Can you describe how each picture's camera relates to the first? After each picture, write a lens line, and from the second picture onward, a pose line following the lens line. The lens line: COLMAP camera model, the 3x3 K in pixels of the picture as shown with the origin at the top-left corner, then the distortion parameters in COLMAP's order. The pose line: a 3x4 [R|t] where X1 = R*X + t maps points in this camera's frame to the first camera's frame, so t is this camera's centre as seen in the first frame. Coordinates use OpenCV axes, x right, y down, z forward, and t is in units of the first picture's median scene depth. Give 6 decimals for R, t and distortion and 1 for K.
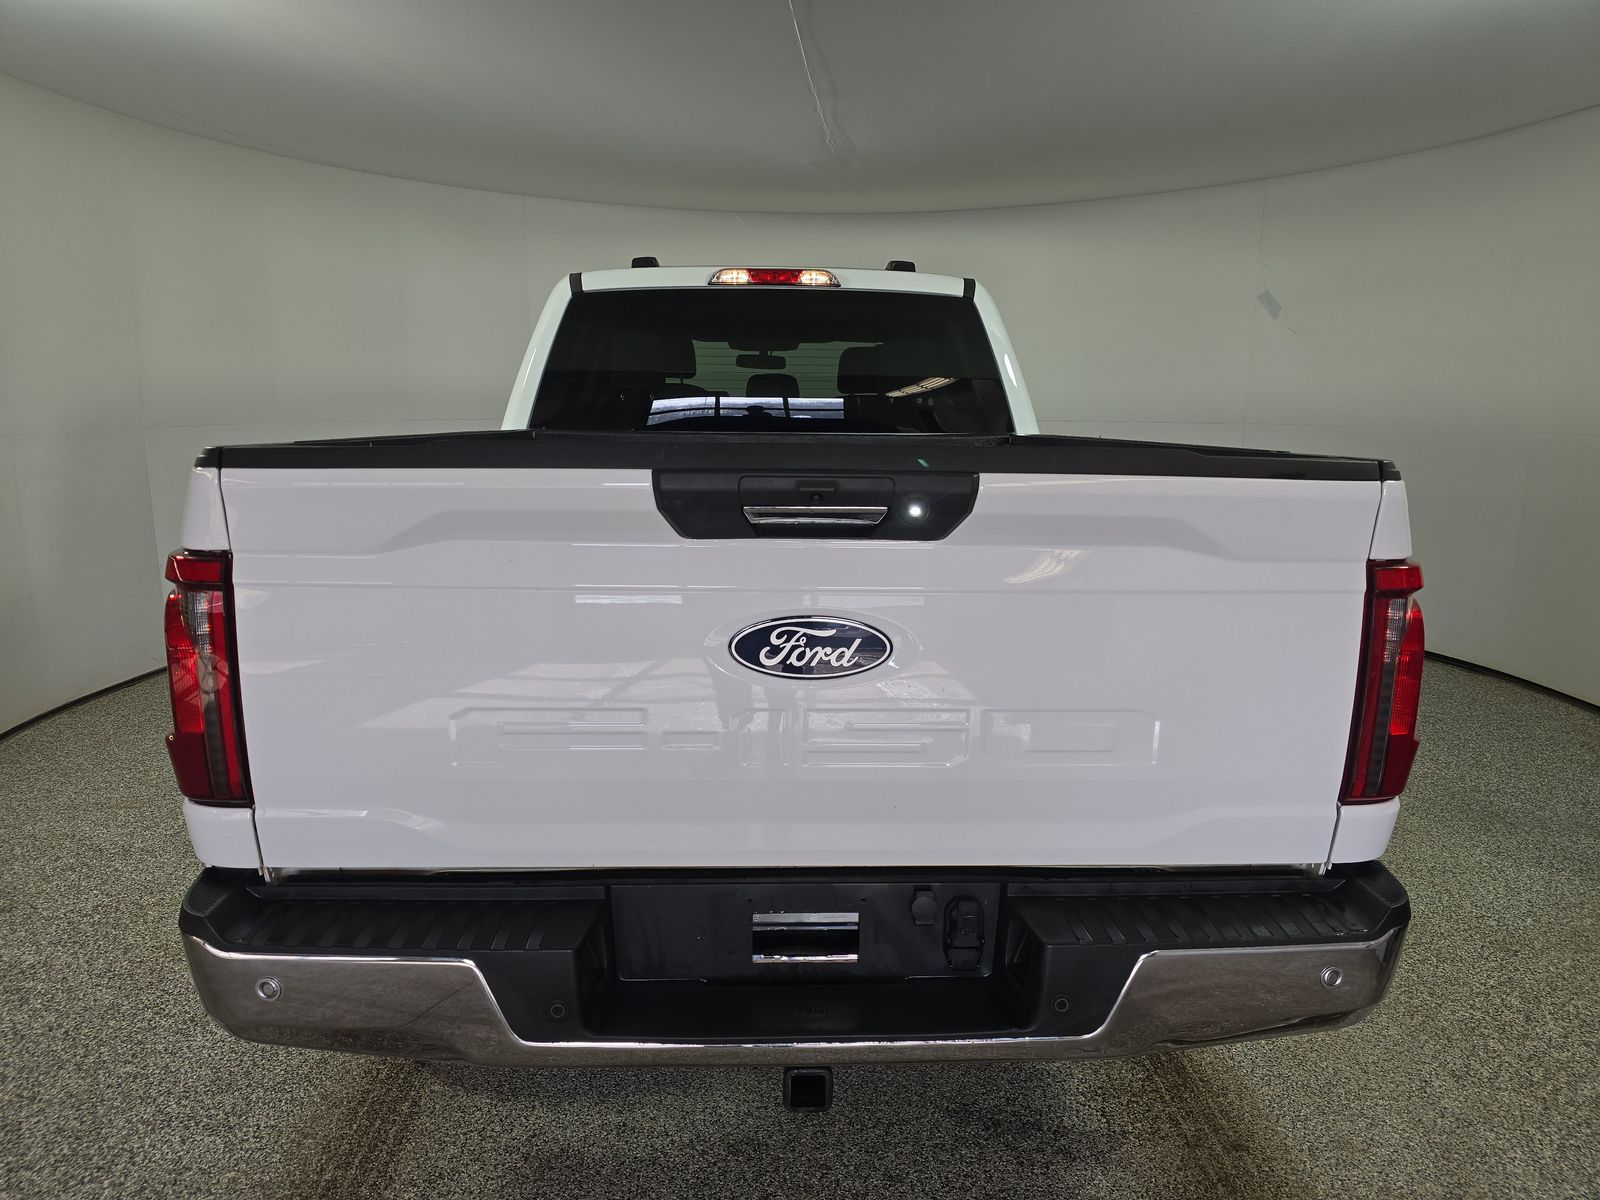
lens RADIAL K [[1079.1, 0, 782.6], [0, 1079.1, 619.5], [0, 0, 1]] dist [0.059985, -0.062702]
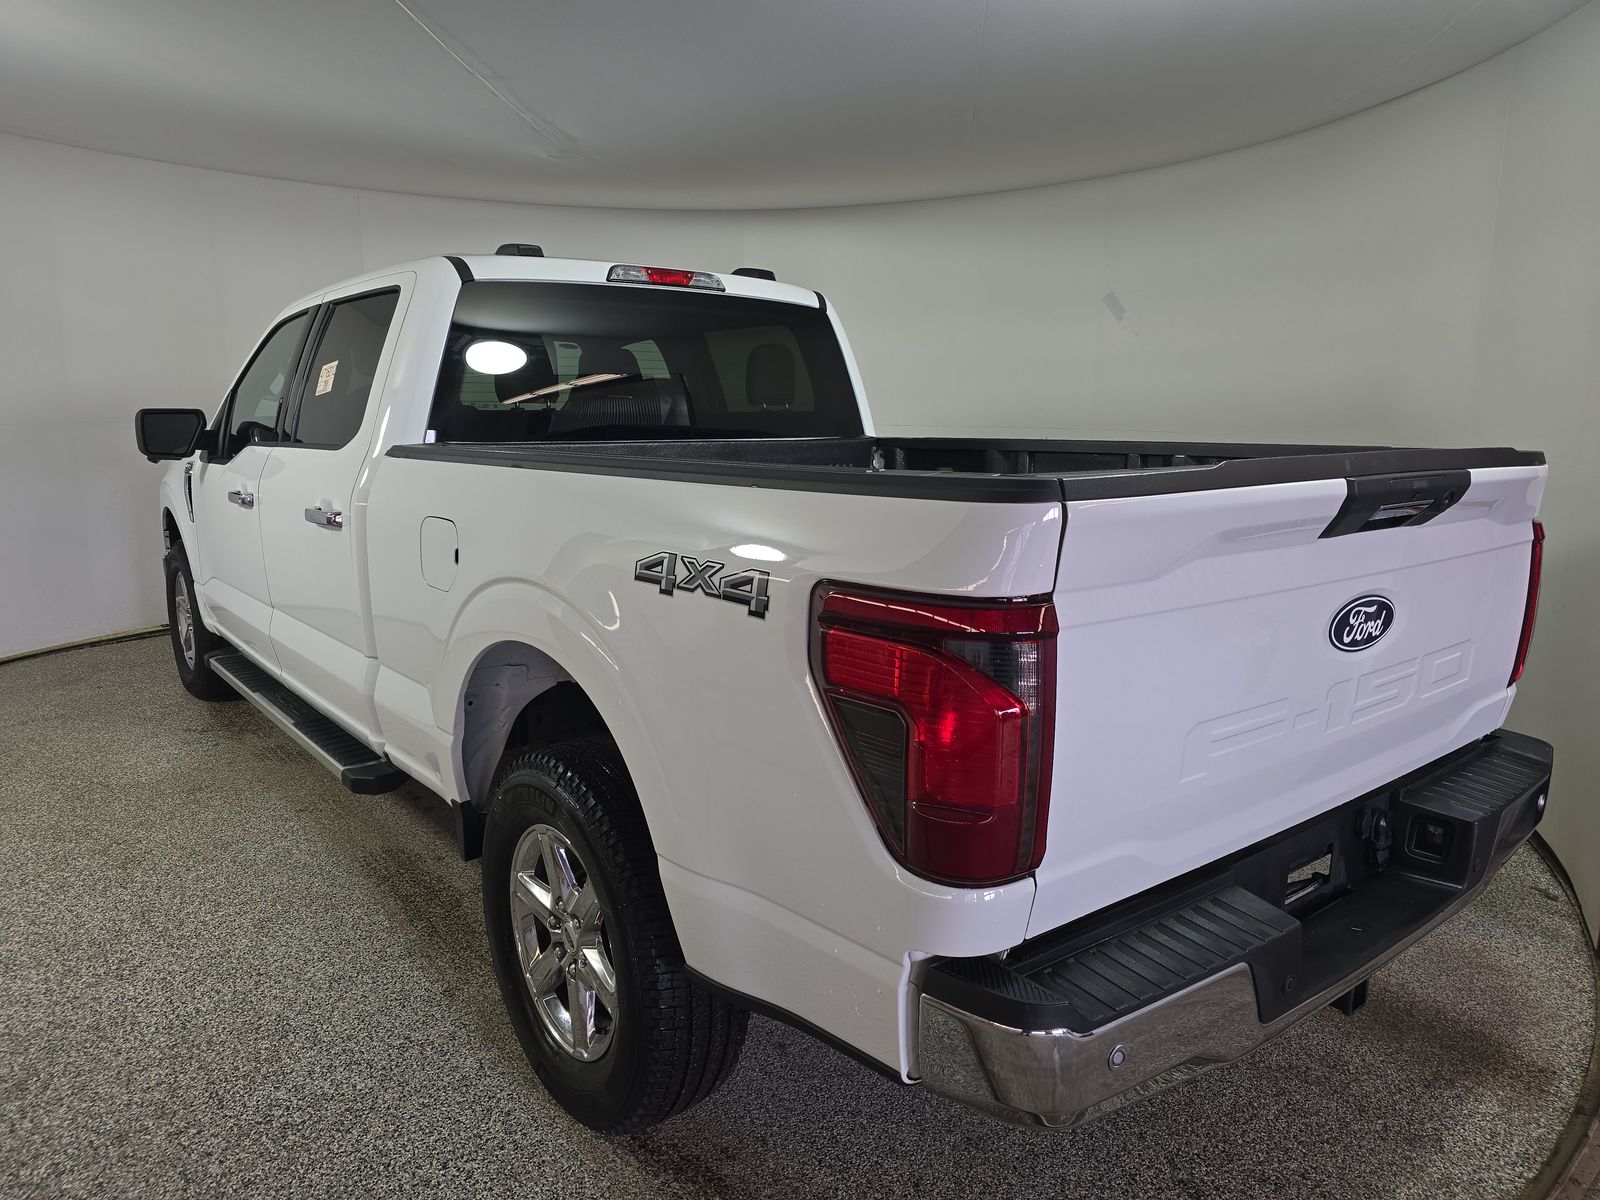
lens RADIAL K [[1079.1, 0, 782.6], [0, 1079.1, 619.5], [0, 0, 1]] dist [0.059985, -0.062702]
pose [[0.809740, -0.117746, 0.574855, -0.509635], [0.115295, 0.992490, 0.040884, -0.043393], [-0.575351, 0.033173, 0.817234, 0.167859]]
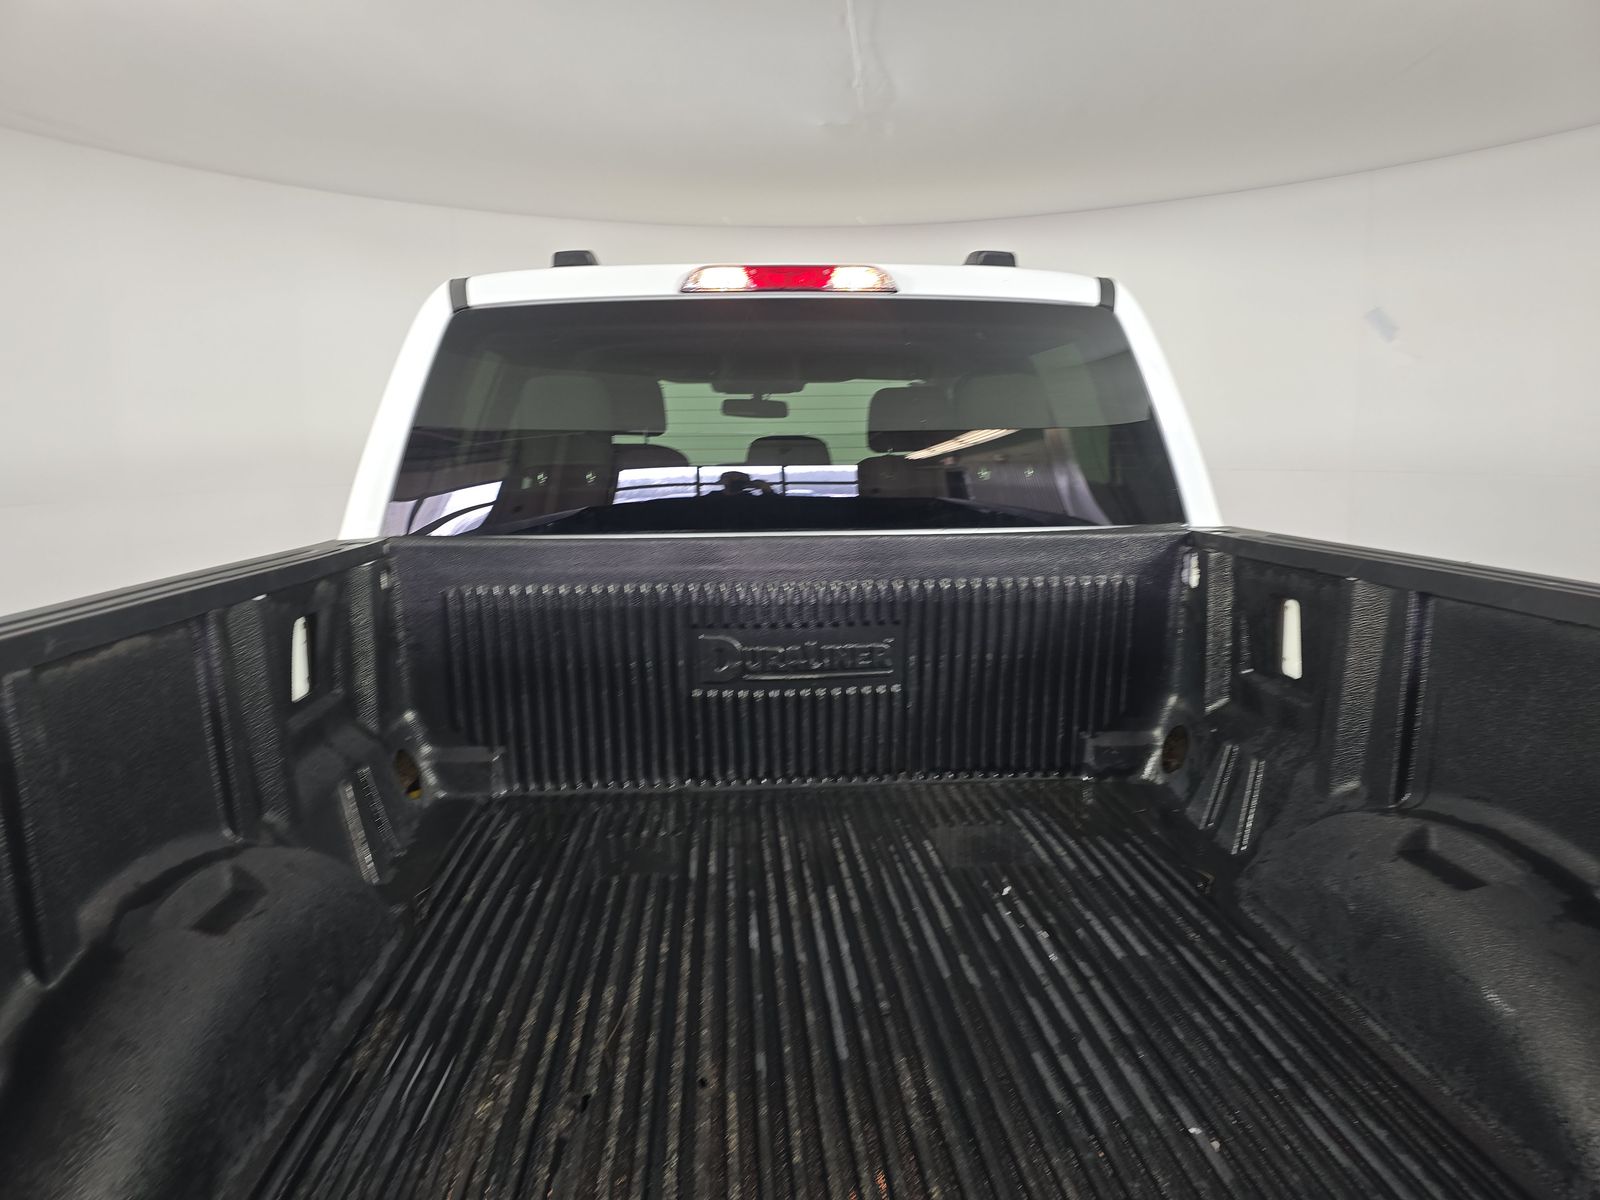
lens RADIAL K [[1079.1, 0, 782.6], [0, 1079.1, 619.5], [0, 0, 1]] dist [0.059985, -0.062702]
pose [[0.999663, -0.020973, 0.015282, -0.023971], [0.021443, 0.999279, -0.031329, -0.106770], [-0.014614, 0.031646, 0.999392, 0.400754]]
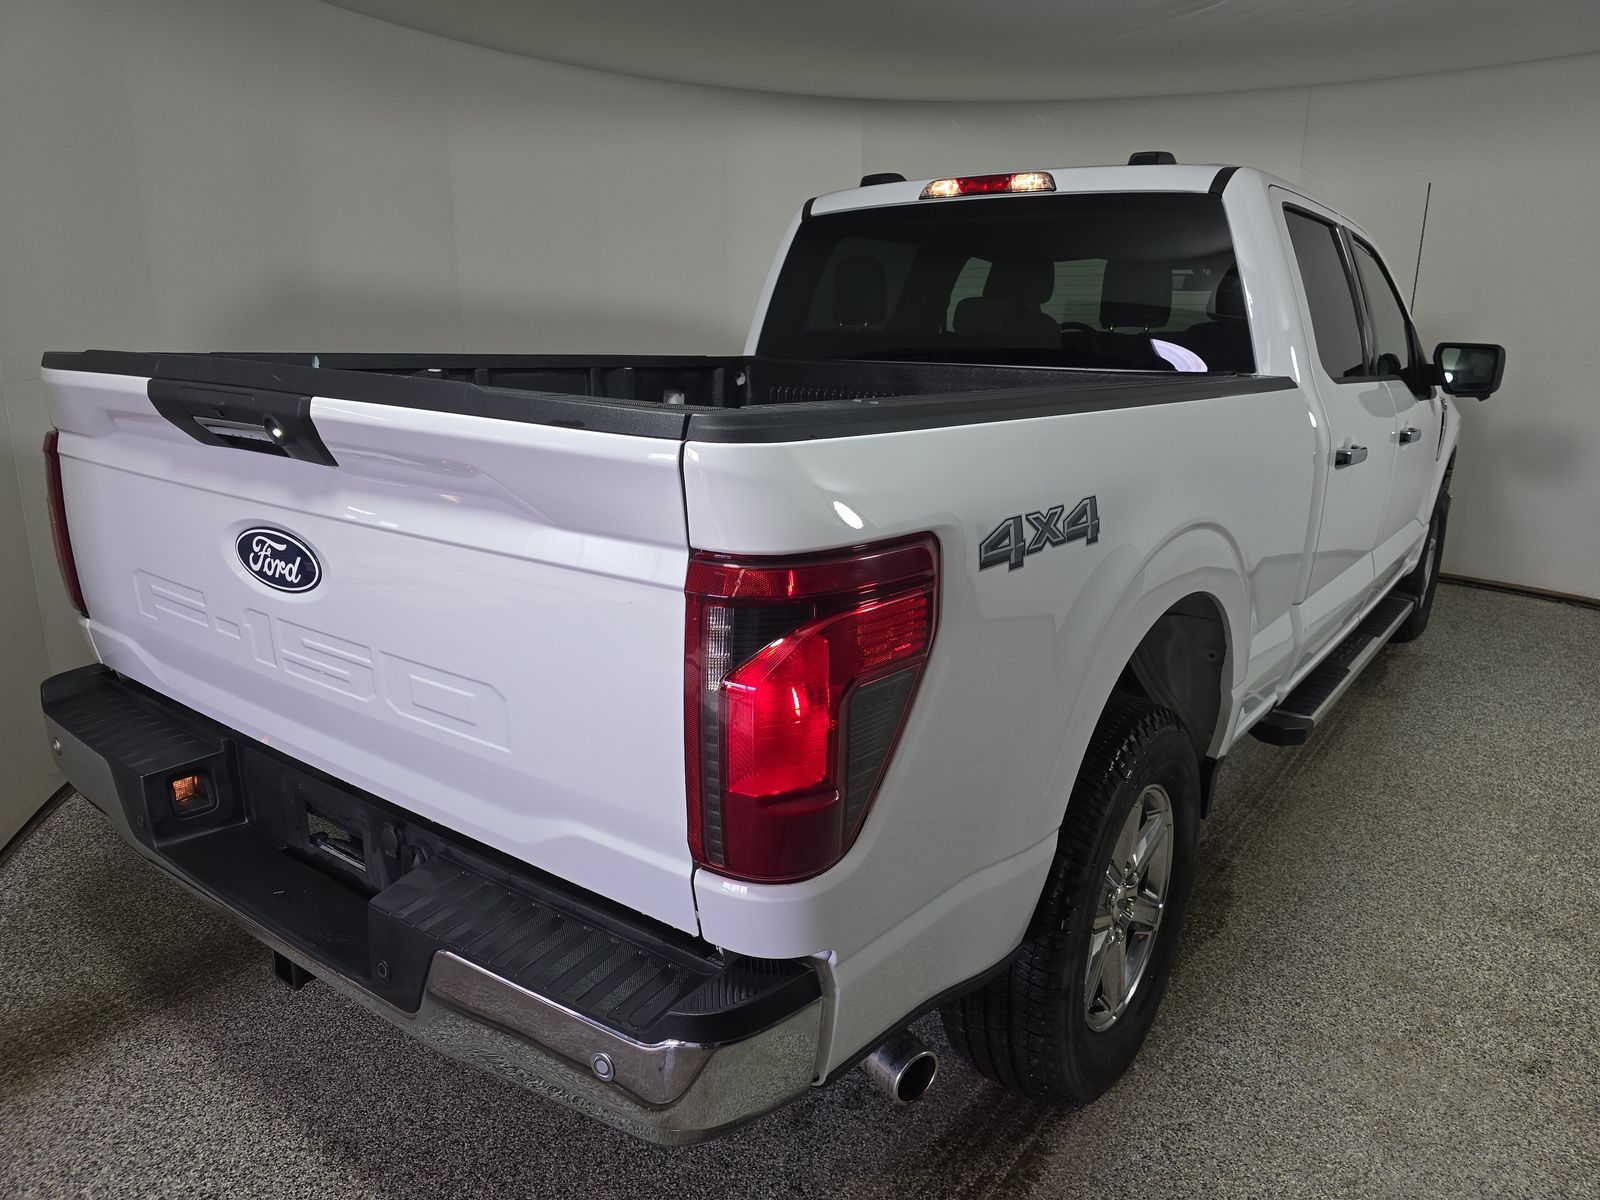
lens RADIAL K [[1079.1, 0, 782.6], [0, 1079.1, 619.5], [0, 0, 1]] dist [0.059985, -0.062702]
pose [[0.776314, 0.170054, -0.606974, 0.457297], [-0.133221, 0.985434, 0.105697, -0.040439], [0.616107, -0.001192, 0.787661, 0.203700]]
